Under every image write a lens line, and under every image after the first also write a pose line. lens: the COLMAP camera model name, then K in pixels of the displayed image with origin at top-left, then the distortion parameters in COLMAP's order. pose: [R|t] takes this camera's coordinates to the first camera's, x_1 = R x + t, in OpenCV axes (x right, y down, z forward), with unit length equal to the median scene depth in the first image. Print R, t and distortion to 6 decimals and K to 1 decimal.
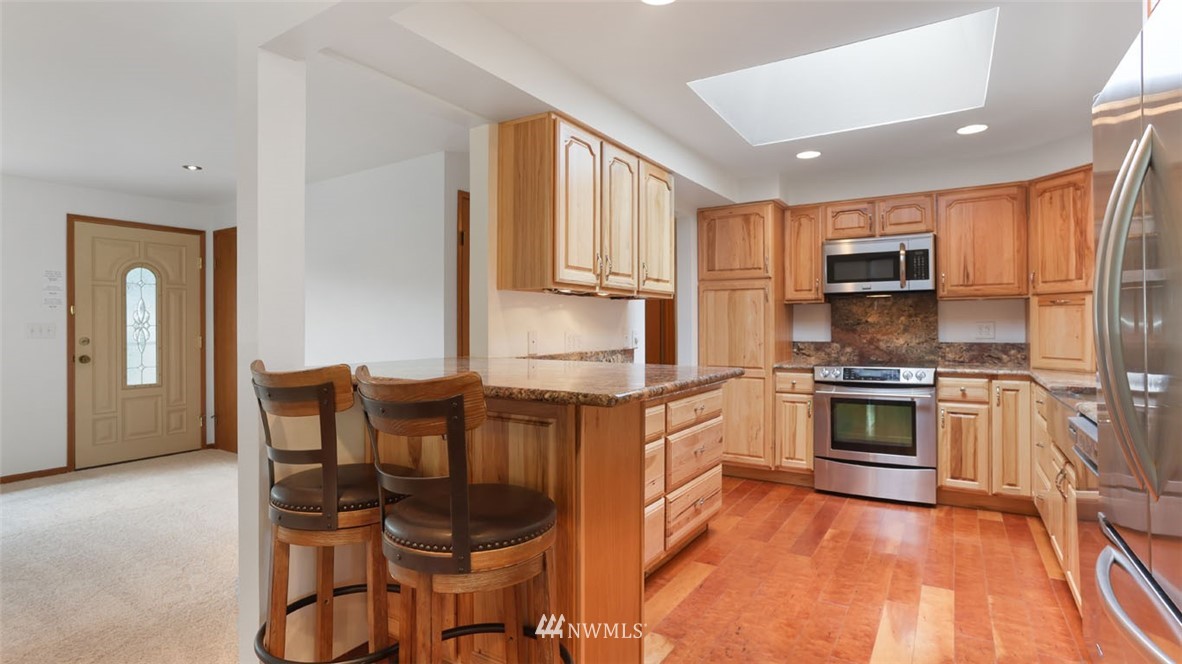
lens RADIAL K [[576.1, 0, 604.7], [0, 576.1, 324.5], [0, 0, 1]] dist [-0.039313, 0.018386]
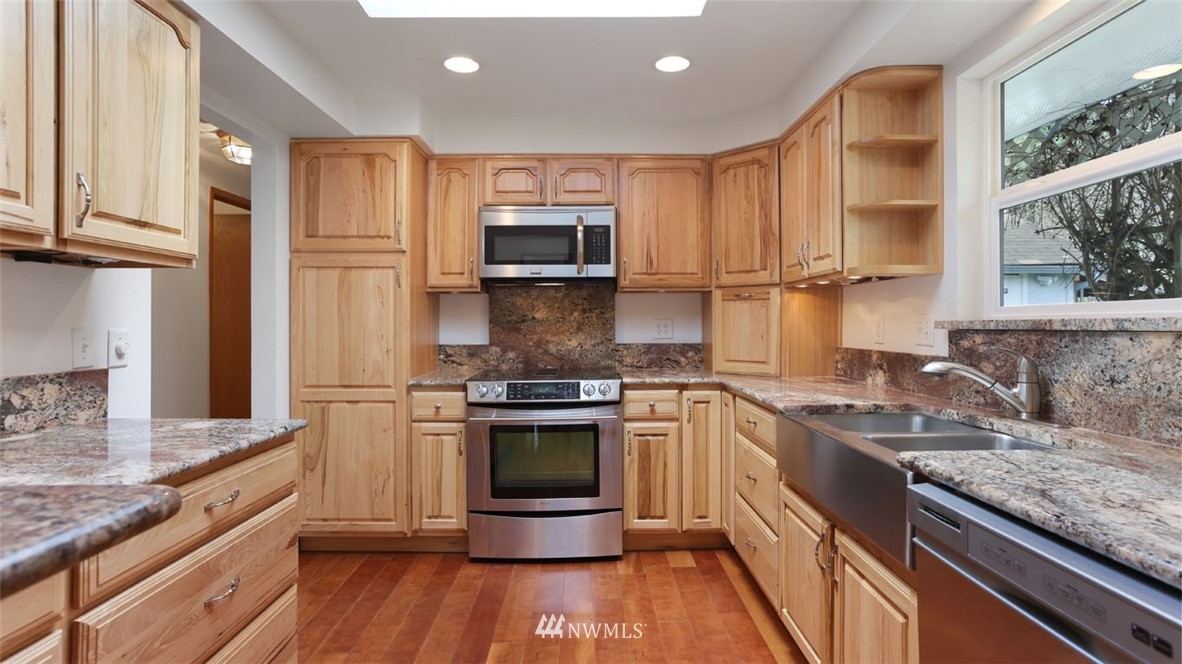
lens RADIAL K [[576.1, 0, 602.8], [0, 576.1, 321.0], [0, 0, 1]] dist [-0.039313, 0.018386]
pose [[0.837702, 0.003929, 0.546114, 0.123447], [-0.001435, 0.999987, -0.004994, 0.002965], [-0.546126, 0.003399, 0.837696, 0.328875]]
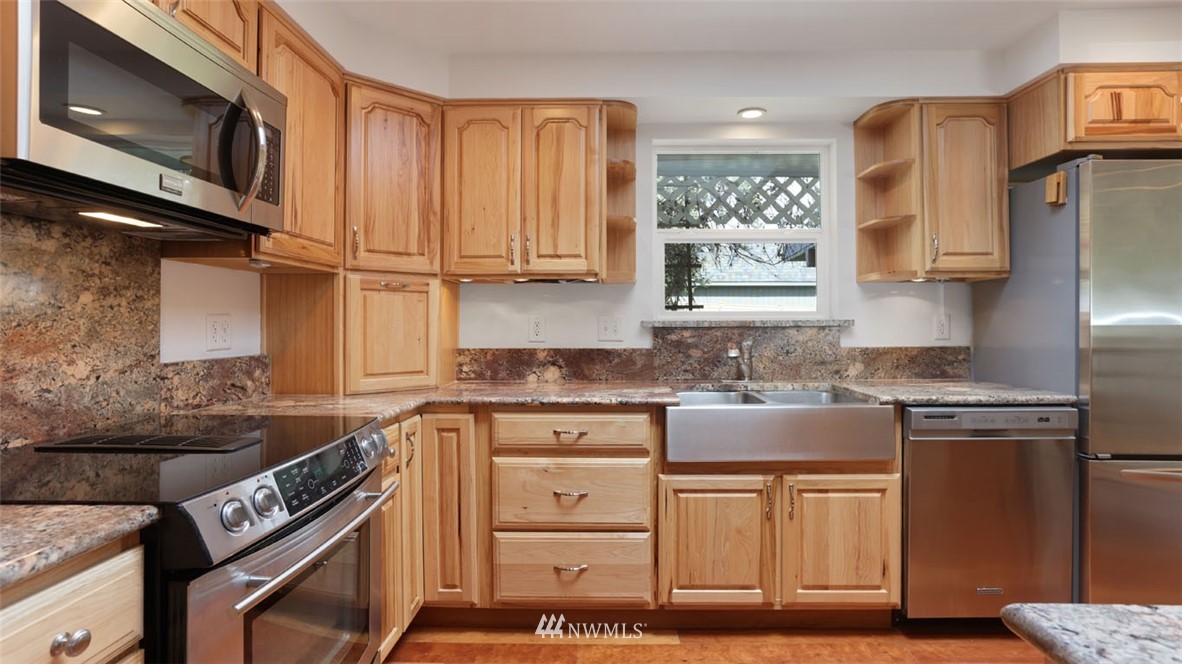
lens RADIAL K [[585.9, 0, 592.8], [0, 585.9, 313.8], [0, 0, 1]] dist [-0.036079, 0.016943]
pose [[-0.508593, 0.019511, 0.860786, 0.101455], [0.001763, 0.999765, -0.021619, 0.006288], [-0.861005, -0.009478, -0.508508, 0.985606]]
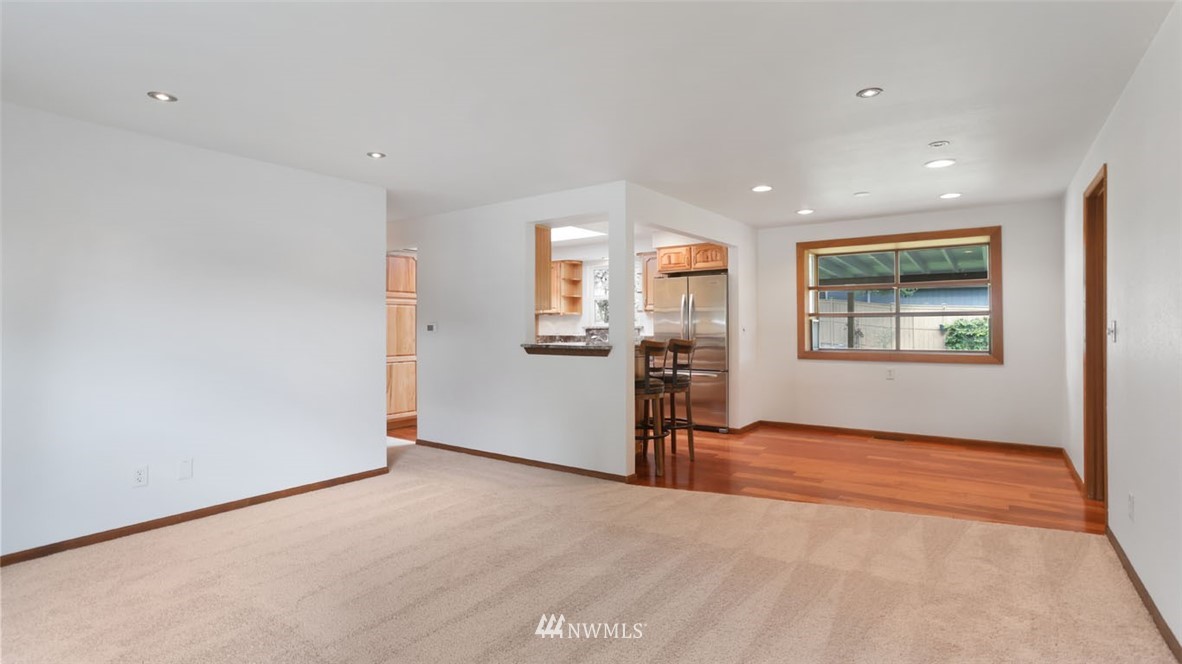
lens RADIAL K [[576.1, 0, 594.5], [0, 576.1, 328.9], [0, 0, 1]] dist [-0.039313, 0.018386]
pose [[0.065087, -0.001685, 0.997878, -1.372735], [0.004407, 0.999989, 0.001401, 0.004306], [-0.997870, 0.004307, 0.065094, 0.417264]]
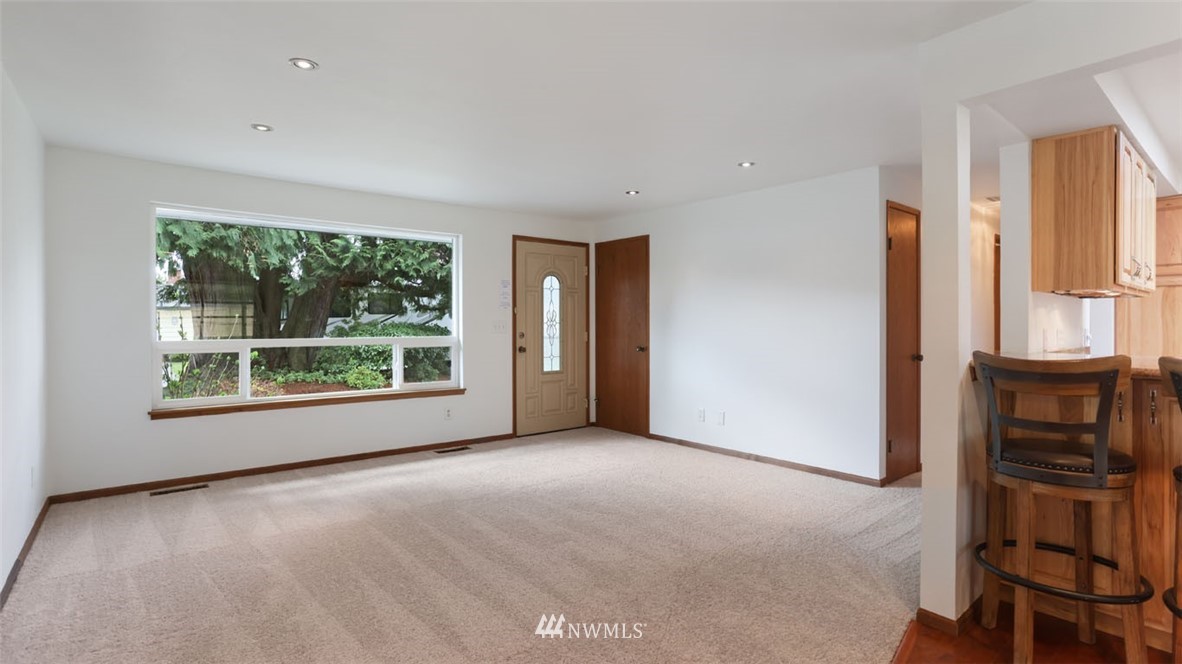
lens RADIAL K [[576.1, 0, 586.3], [0, 576.1, 321.7], [0, 0, 1]] dist [-0.039313, 0.018386]
pose [[0.947775, 0.001885, -0.318935, -0.422041], [-0.002084, 0.999998, -0.000284, -0.000478], [0.318933, 0.000934, 0.947777, -0.194158]]
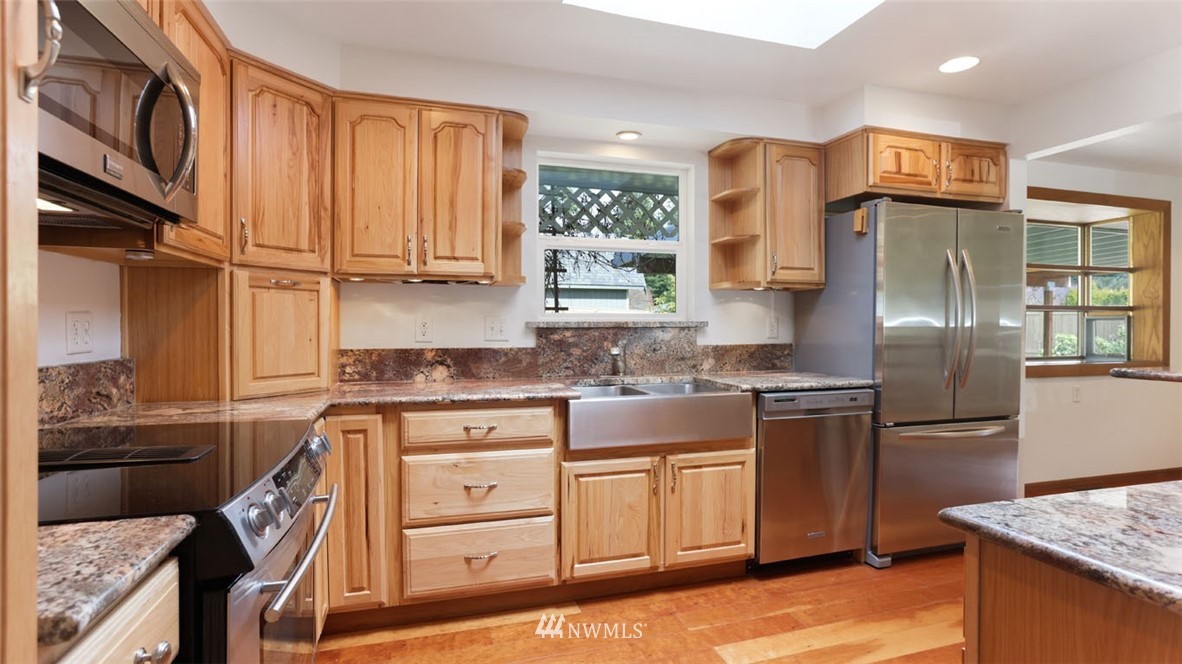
lens RADIAL K [[576.1, 0, 593.2], [0, 576.1, 324.2], [0, 0, 1]] dist [-0.039313, 0.018386]
pose [[-0.750954, 0.002494, 0.660350, 0.128836], [-0.000292, 0.999992, -0.004108, 0.005970], [-0.660354, -0.003277, -0.750947, 1.069772]]
